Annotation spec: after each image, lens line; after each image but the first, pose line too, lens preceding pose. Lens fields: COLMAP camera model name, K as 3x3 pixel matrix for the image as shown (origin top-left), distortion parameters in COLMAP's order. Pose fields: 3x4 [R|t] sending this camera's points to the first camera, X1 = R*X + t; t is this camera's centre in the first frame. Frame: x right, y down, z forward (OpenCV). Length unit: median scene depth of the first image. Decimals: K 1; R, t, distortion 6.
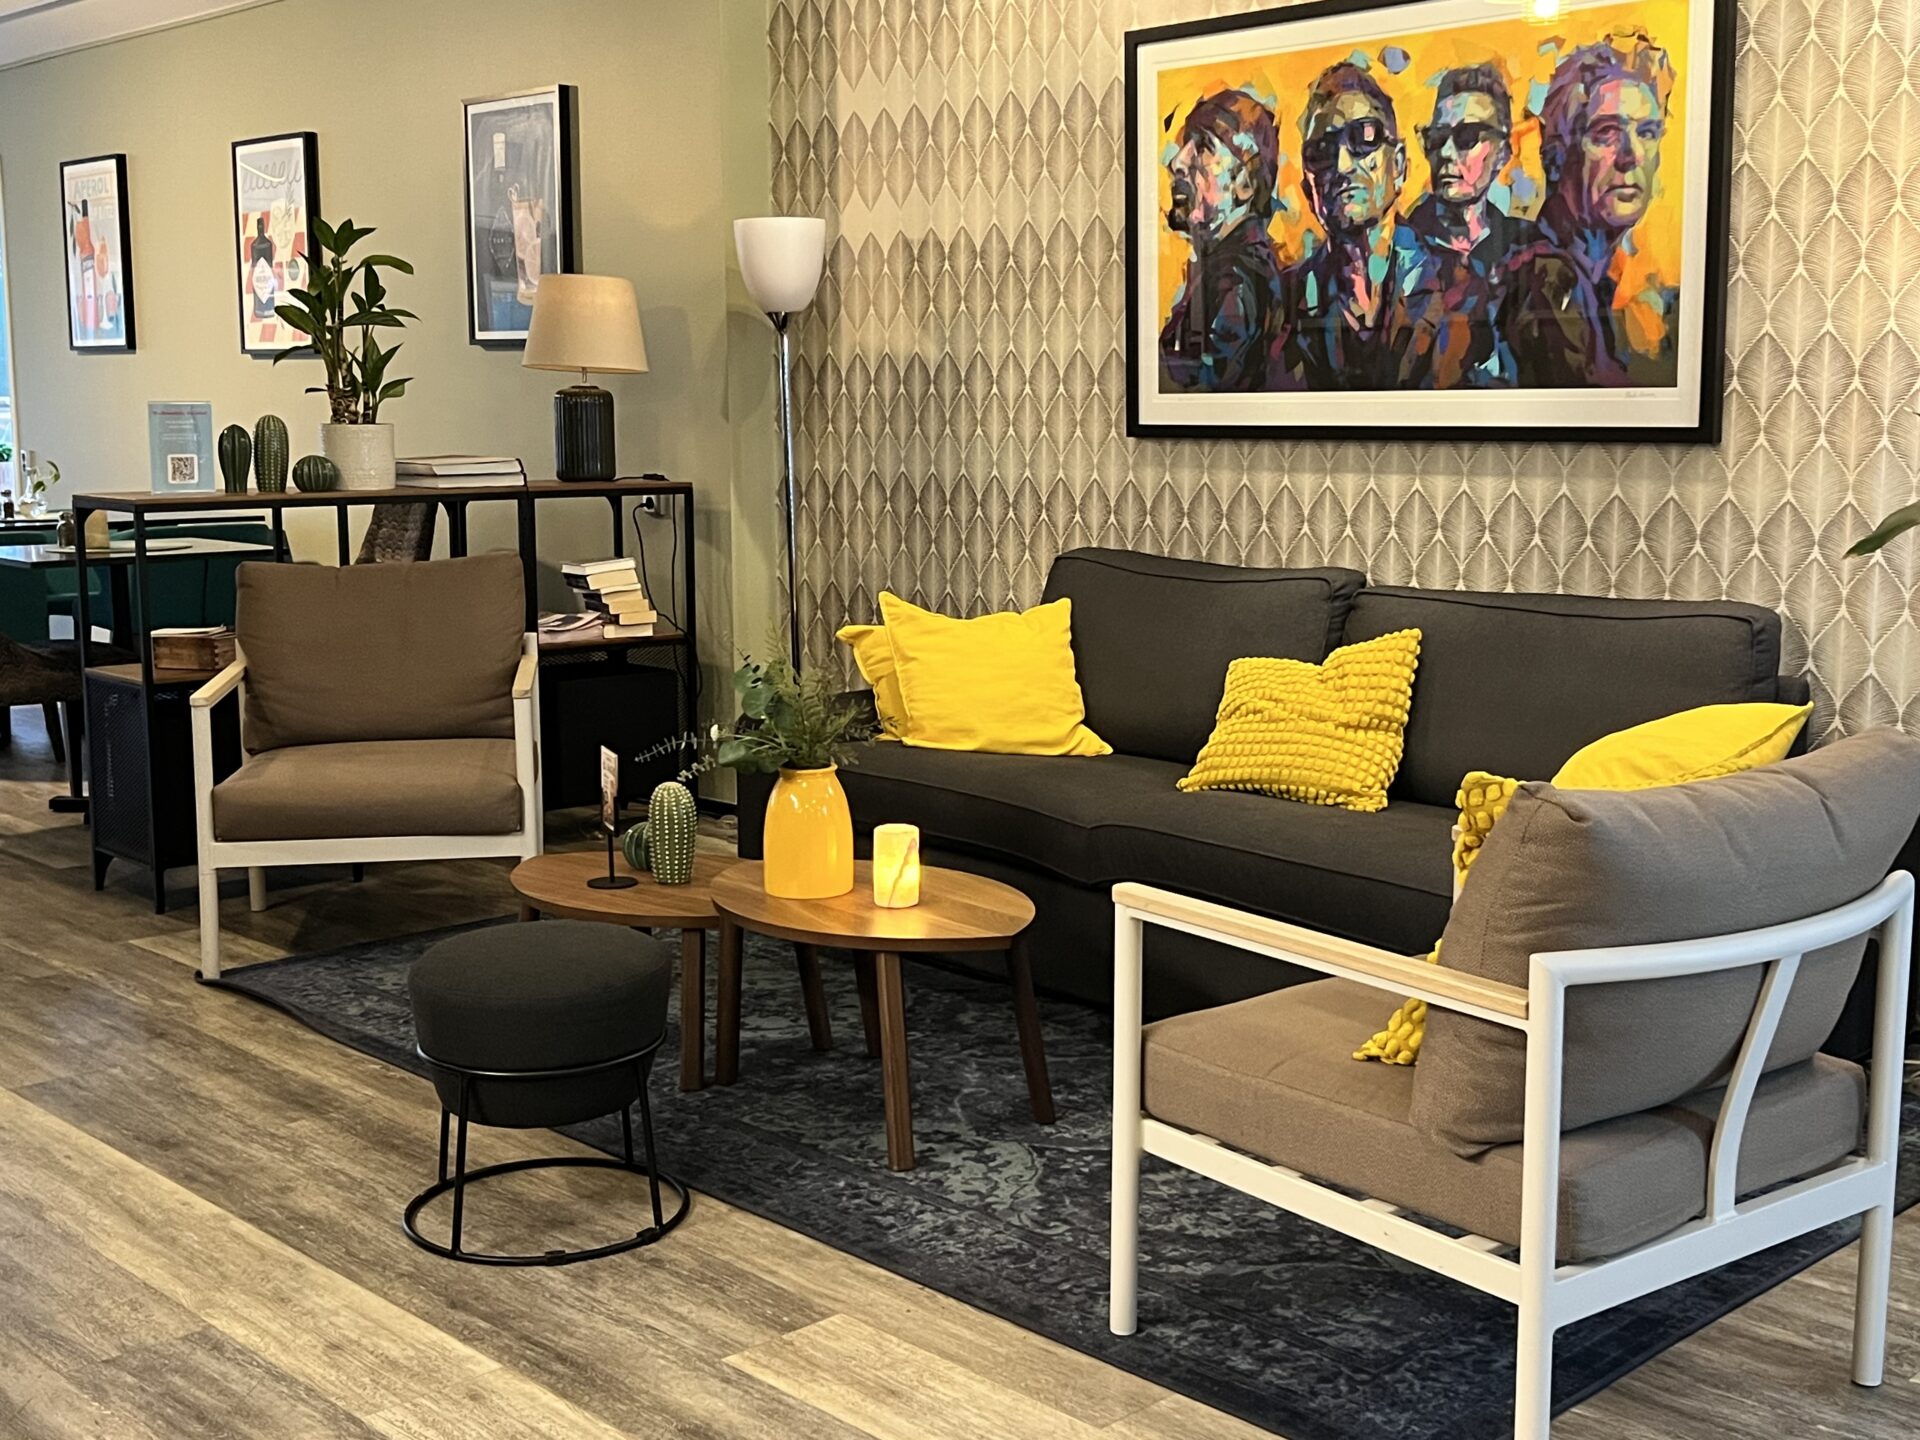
lens RADIAL K [[2268.1, 0, 970.2], [0, 2268.1, 721.7], [0, 0, 1]] dist [0.054704, 0.000000]
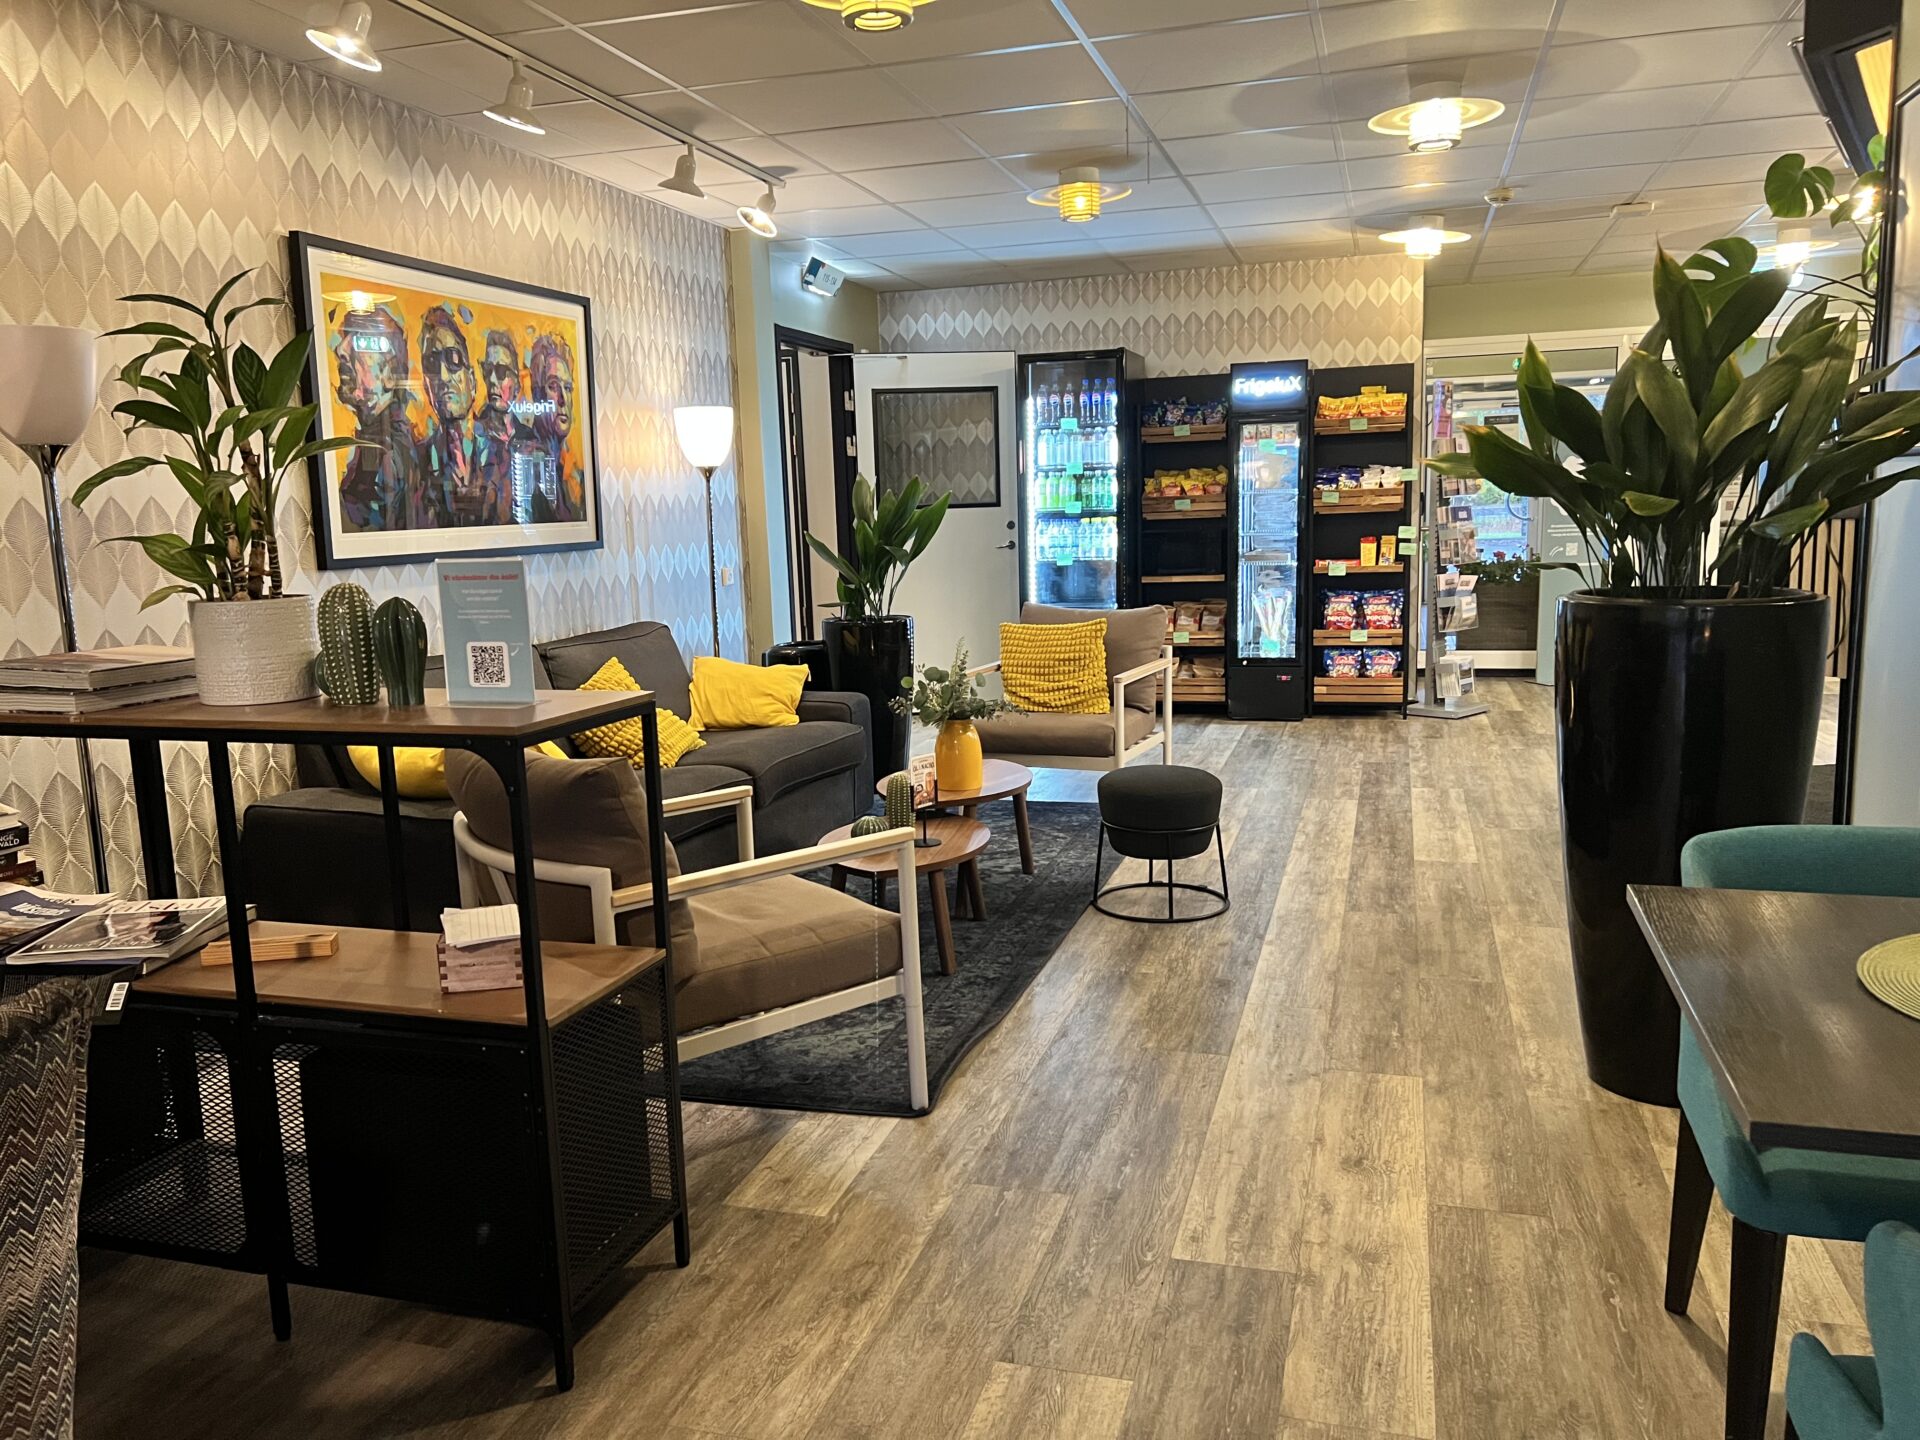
lens RADIAL K [[1428.3, 0, 964.4], [0, 1428.3, 730.6], [0, 0, 1]] dist [-0.004391, -0.015252]
pose [[-0.489323, -0.113547, 0.864679, -0.845965], [0.165890, 0.961266, 0.220108, -0.173113], [-0.856180, 0.251146, -0.451533, 1.207079]]
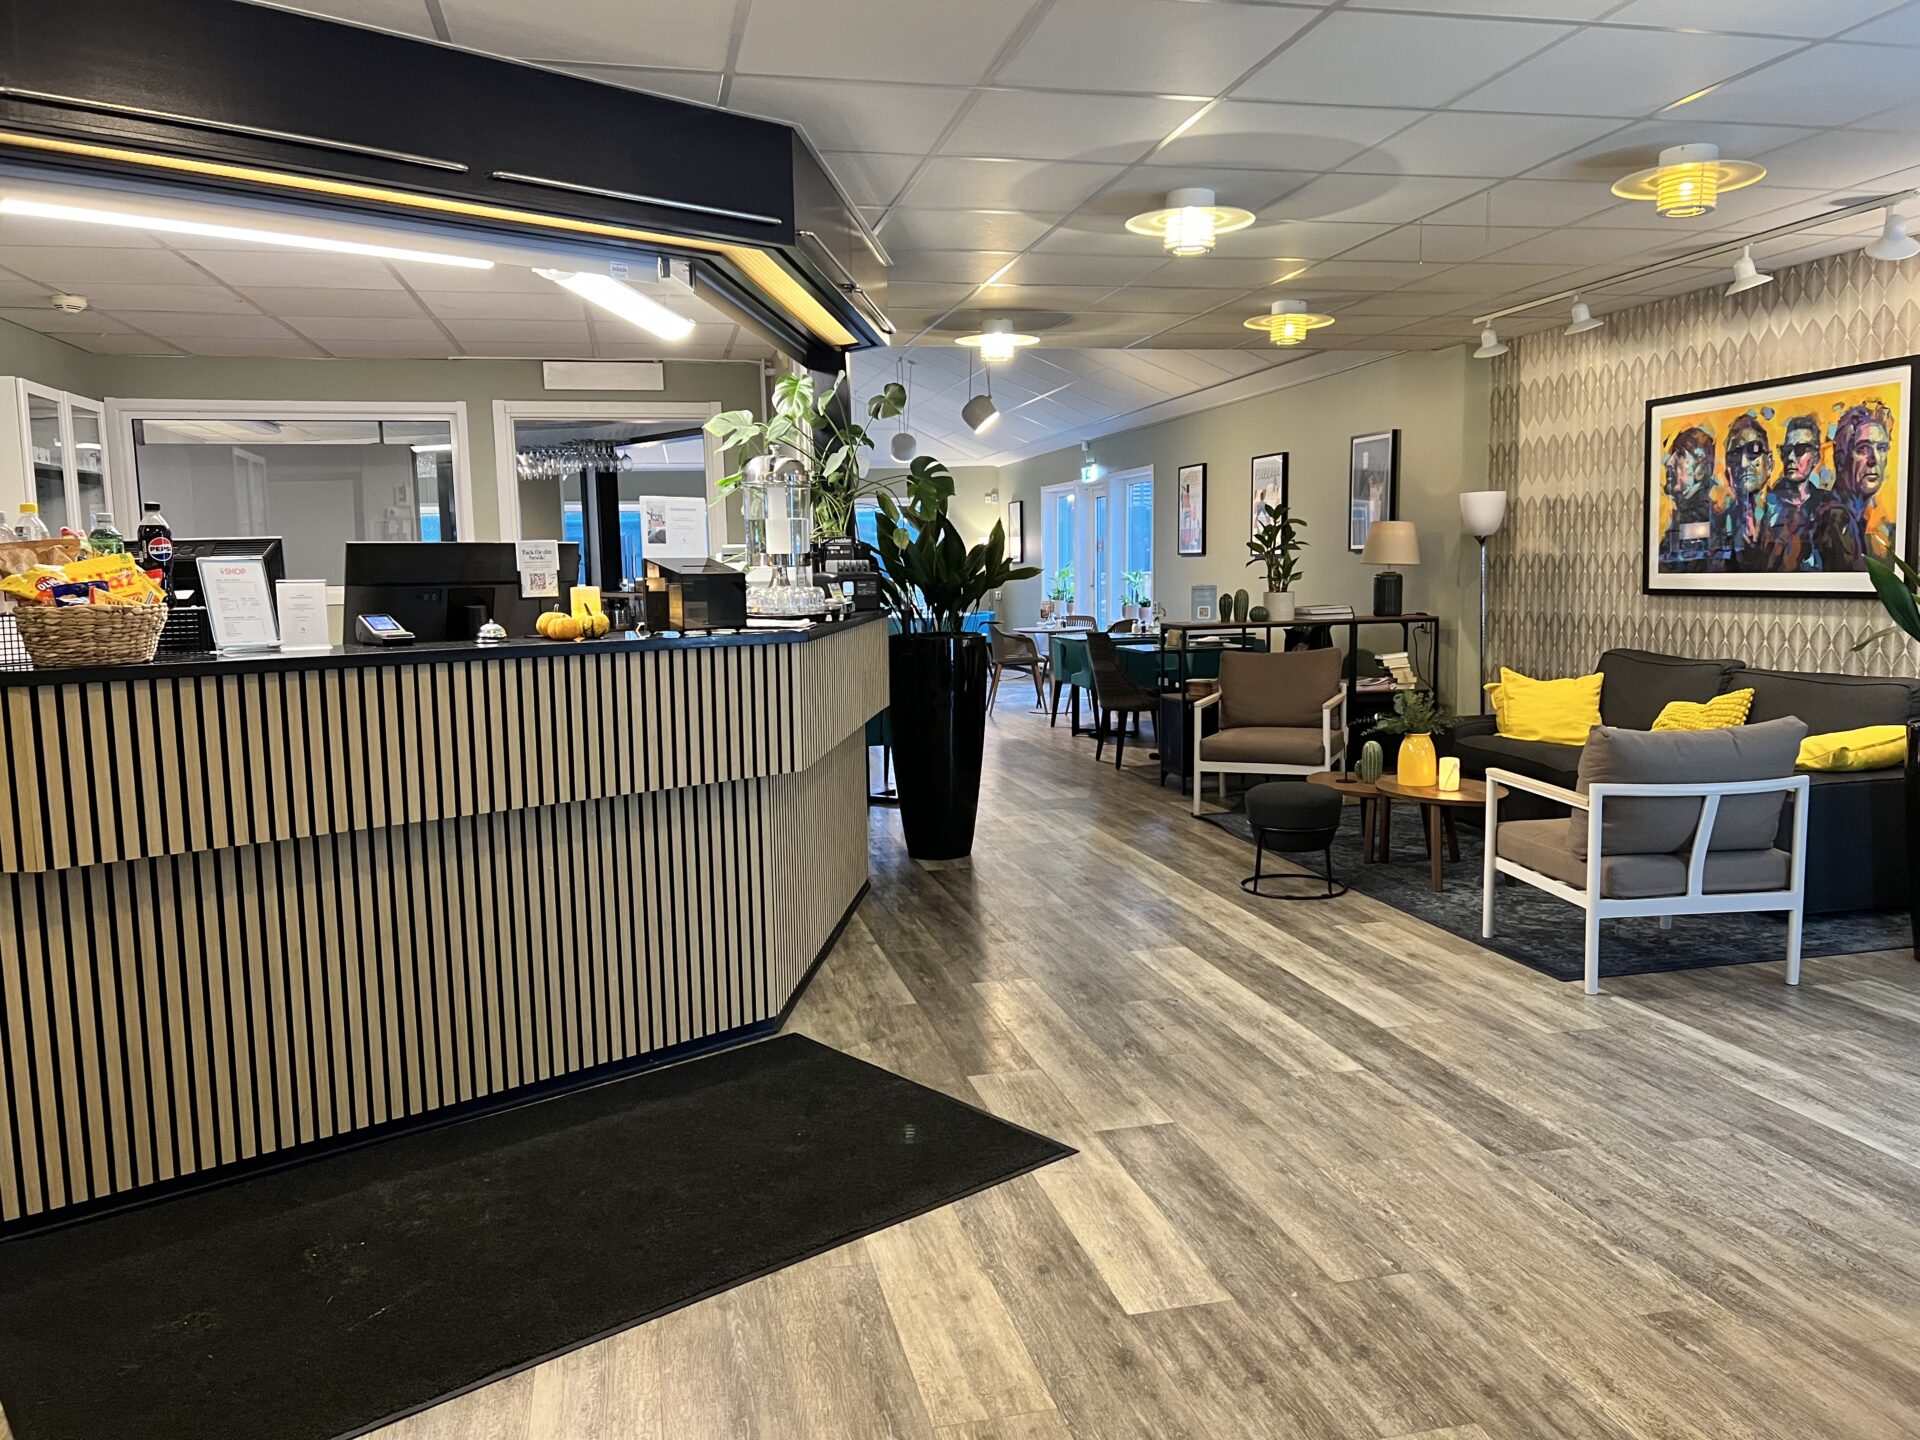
lens RADIAL K [[1428.3, 0, 886.4], [0, 1428.3, 752.3], [0, 0, 1]] dist [-0.004391, -0.015252]
pose [[0.831256, 0.051399, -0.553508, 0.247872], [-0.055307, 0.998423, 0.009653, 0.046253], [0.553131, 0.022589, 0.832788, -0.494309]]
